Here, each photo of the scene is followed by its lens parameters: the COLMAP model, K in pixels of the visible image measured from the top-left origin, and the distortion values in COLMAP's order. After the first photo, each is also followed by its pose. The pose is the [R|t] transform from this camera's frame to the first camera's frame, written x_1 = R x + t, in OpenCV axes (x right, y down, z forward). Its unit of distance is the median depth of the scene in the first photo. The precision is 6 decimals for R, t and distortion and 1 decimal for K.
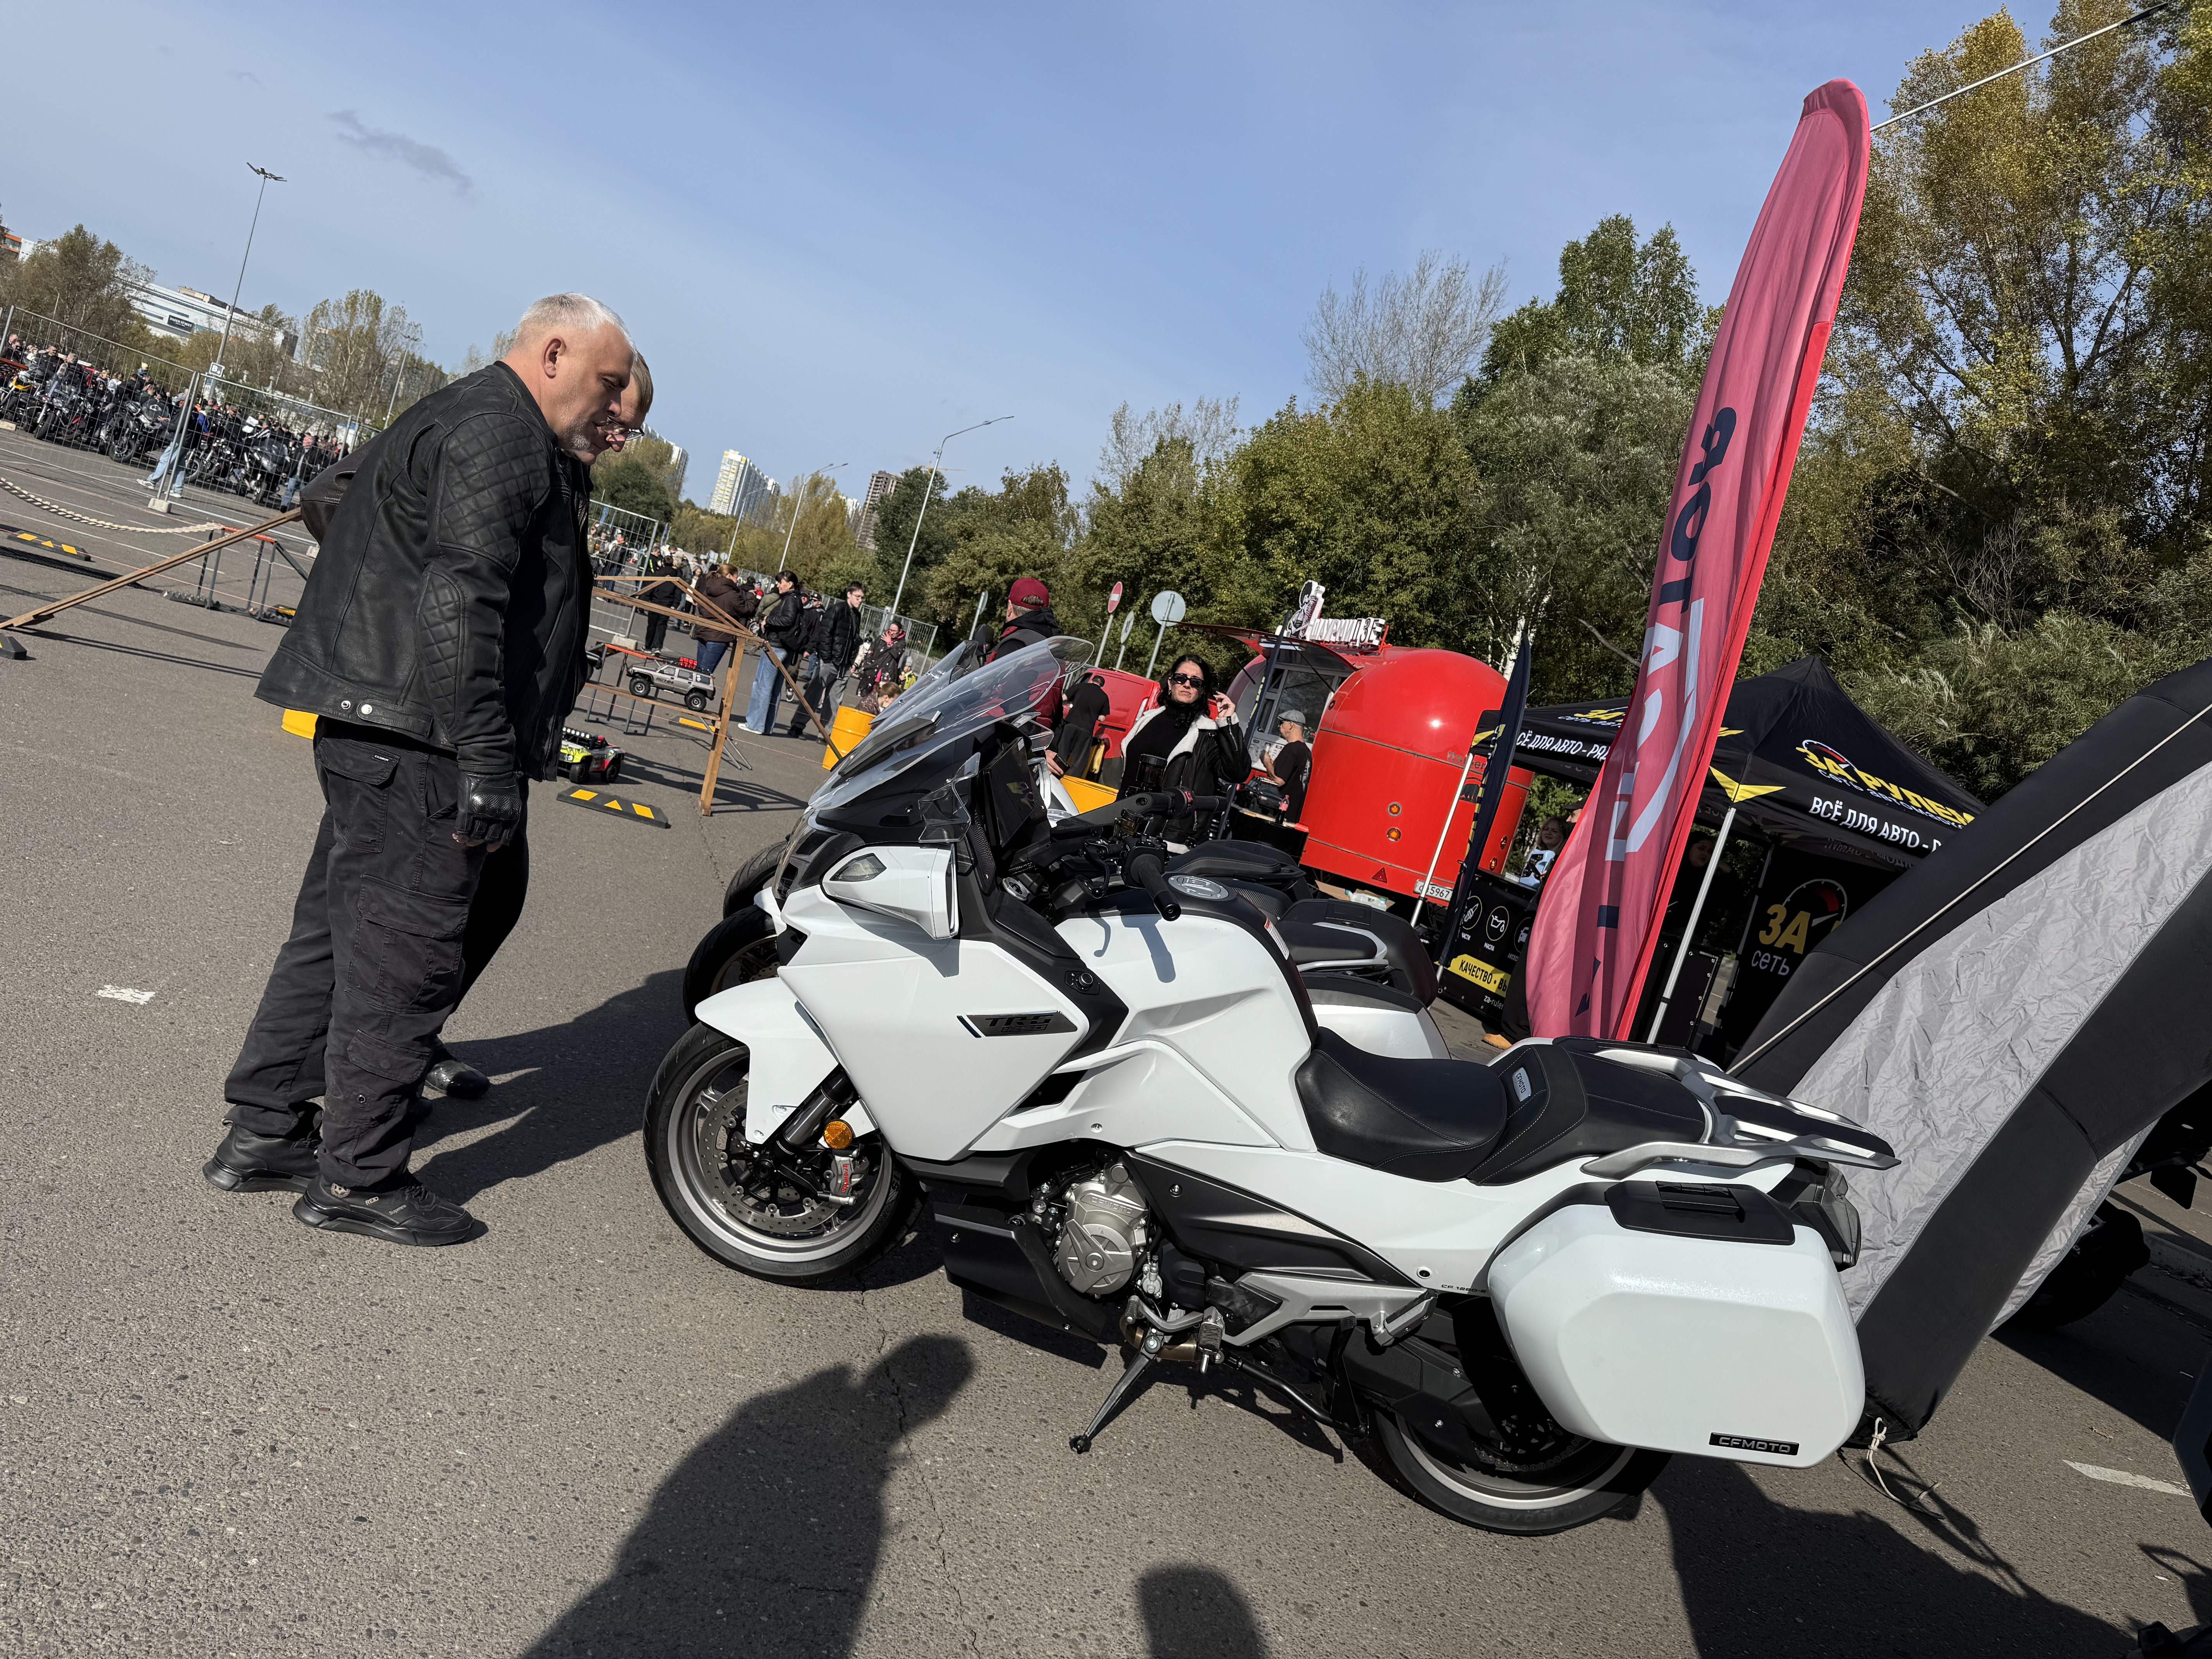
lens RADIAL K [[1573.1, 0, 1074.4], [0, 1573.1, 838.5], [0, 0, 1]] dist [0.091940, -0.201878]
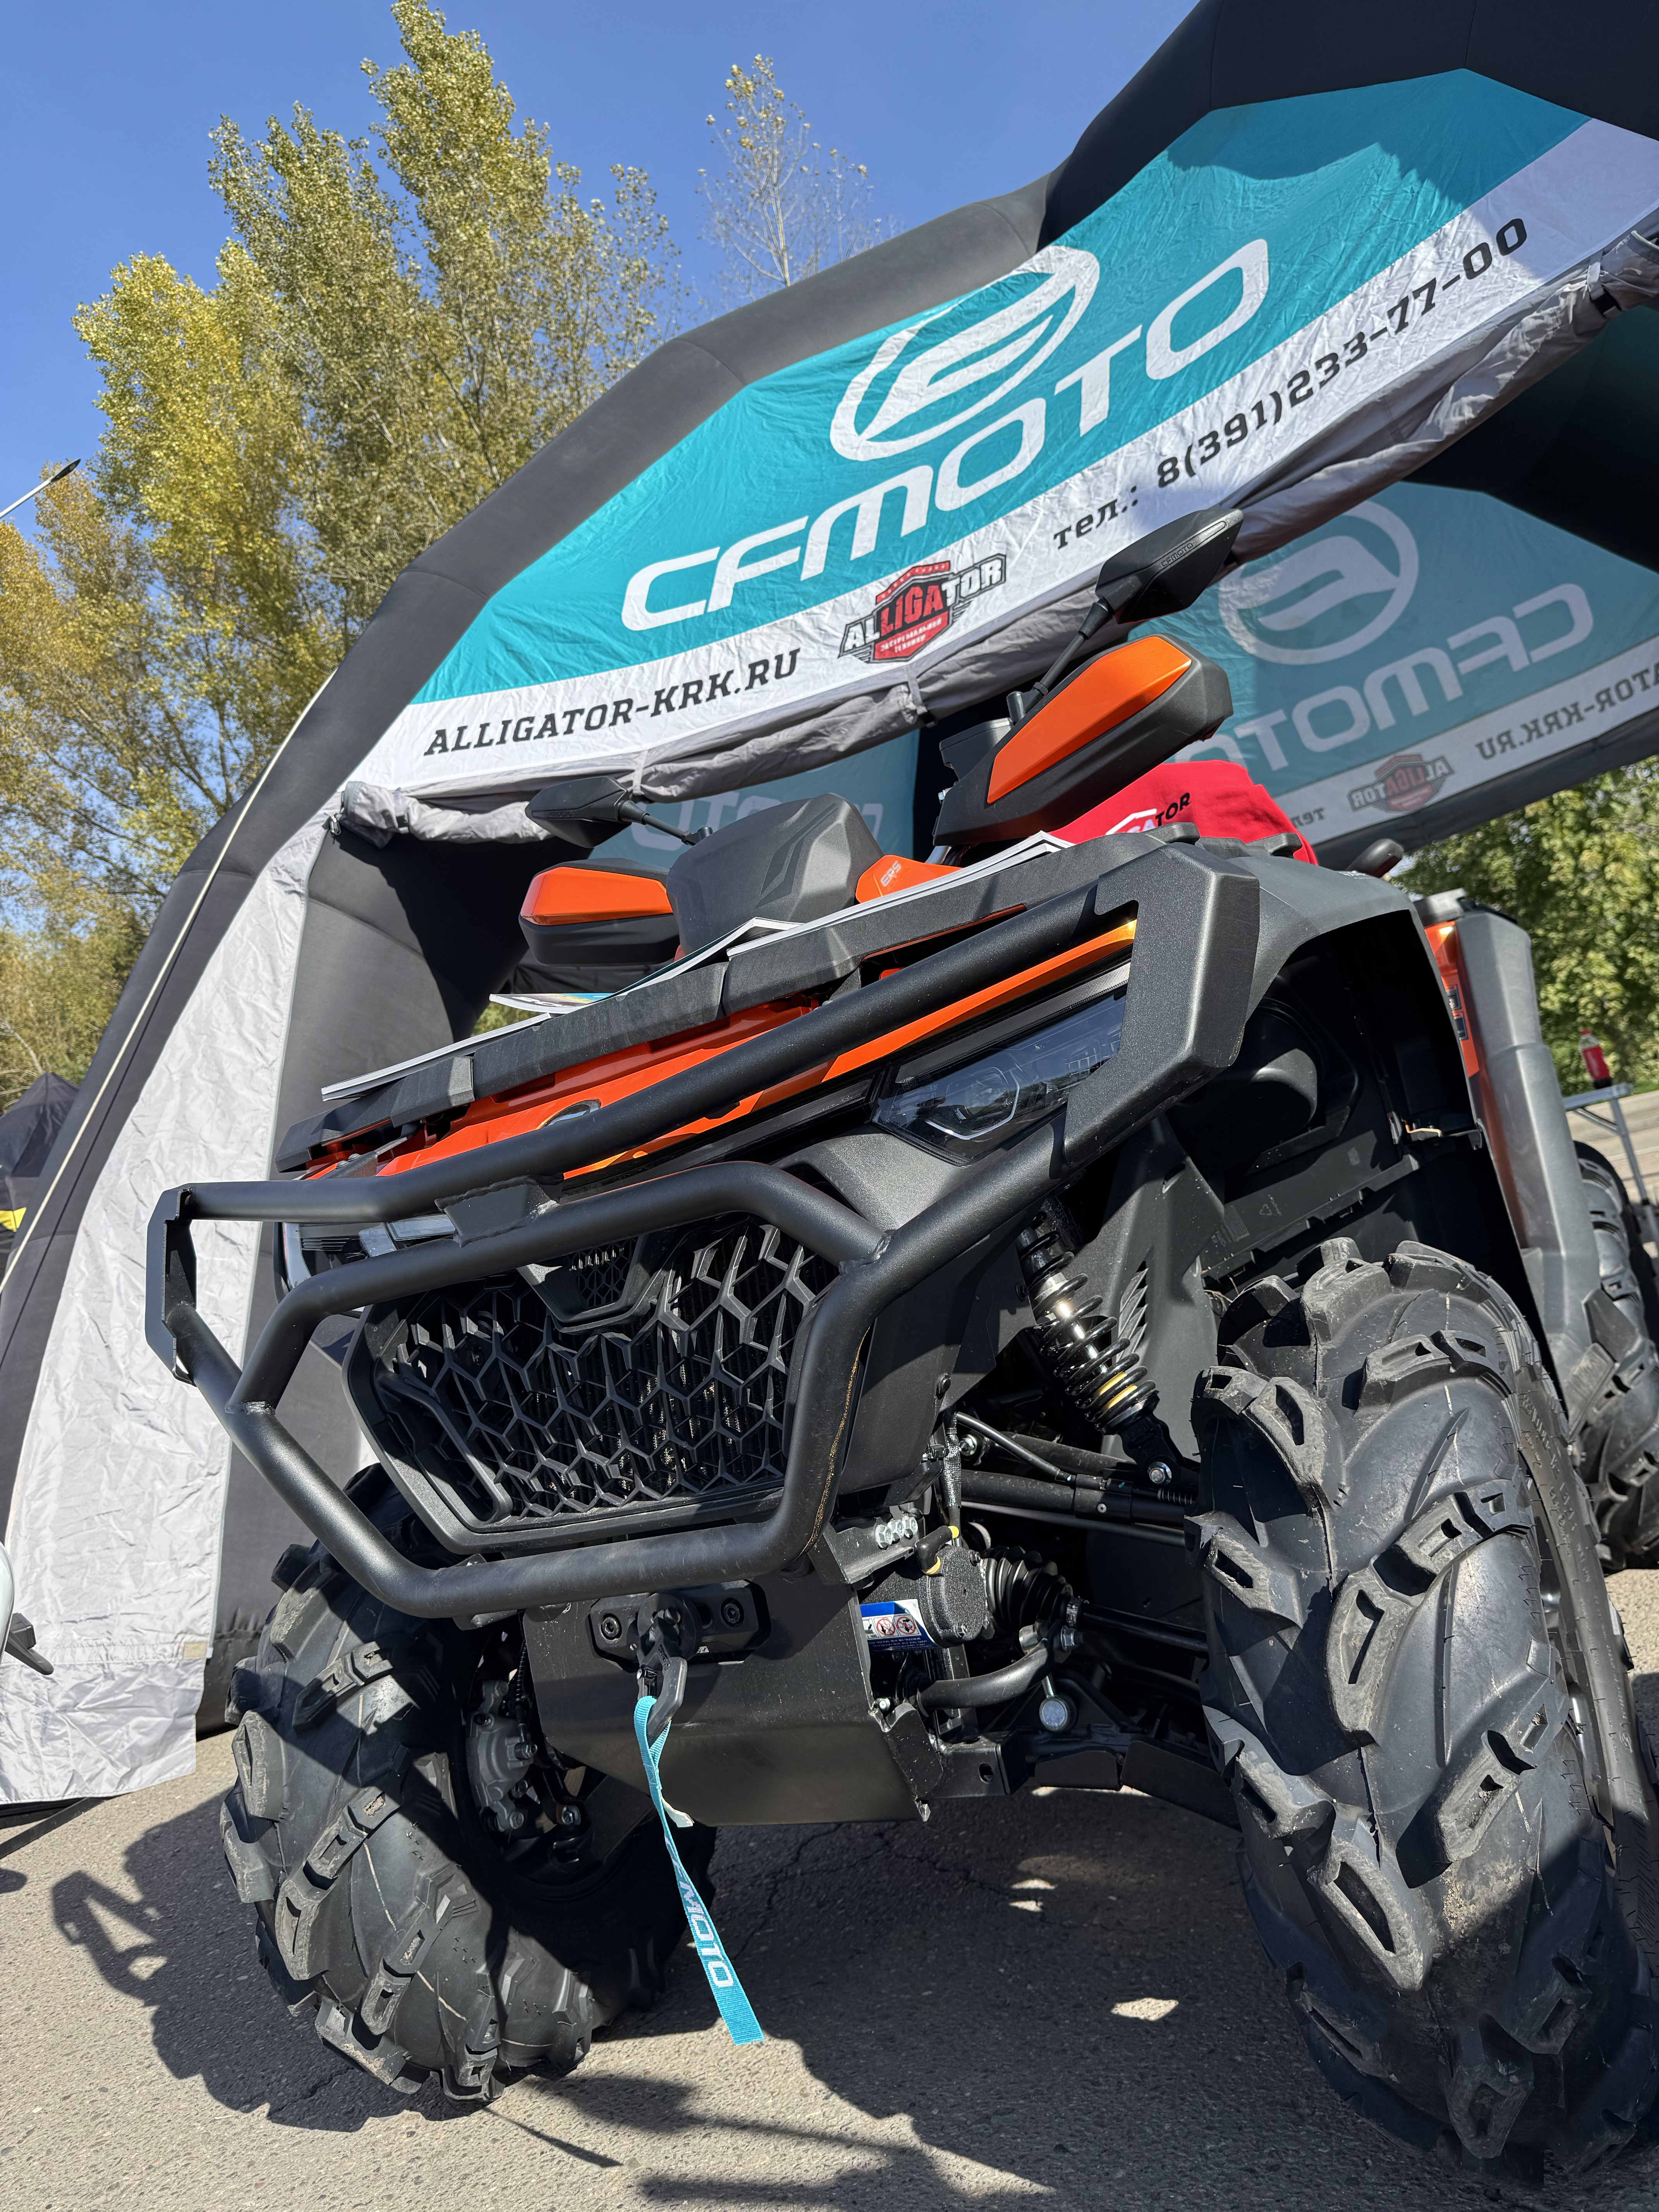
lens RADIAL K [[1573.1, 0, 858.8], [0, 1573.1, 1155.2], [0, 0, 1]] dist [0.091940, -0.201878]
pose [[0.583673, -0.402307, 0.705318, 0.209095], [0.481694, 0.870832, 0.098097, 0.232550], [-0.653679, 0.282491, 0.702070, 0.092850]]
